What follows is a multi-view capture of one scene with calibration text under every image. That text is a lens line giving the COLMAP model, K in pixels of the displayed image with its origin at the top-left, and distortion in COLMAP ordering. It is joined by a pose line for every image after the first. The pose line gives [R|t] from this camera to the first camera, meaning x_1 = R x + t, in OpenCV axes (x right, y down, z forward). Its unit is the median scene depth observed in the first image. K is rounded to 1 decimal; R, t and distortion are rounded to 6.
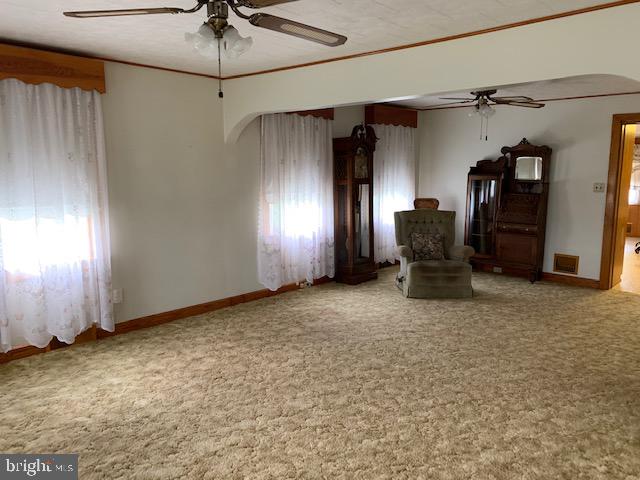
lens RADIAL K [[494.3, 0, 322.3], [0, 494.3, 240.5], [0, 0, 1]] dist [0.022099, -0.014545]
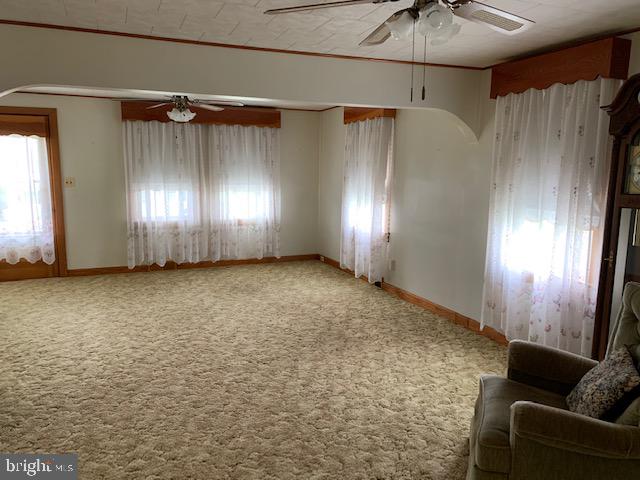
lens RADIAL K [[494.3, 0, 321.9], [0, 494.3, 238.8], [0, 0, 1]] dist [0.022099, -0.014545]
pose [[-0.396335, 0.136266, -0.907938, 0.921342], [-0.153068, 0.965276, 0.211689, -0.219963], [0.905256, 0.222876, -0.361714, 1.378537]]
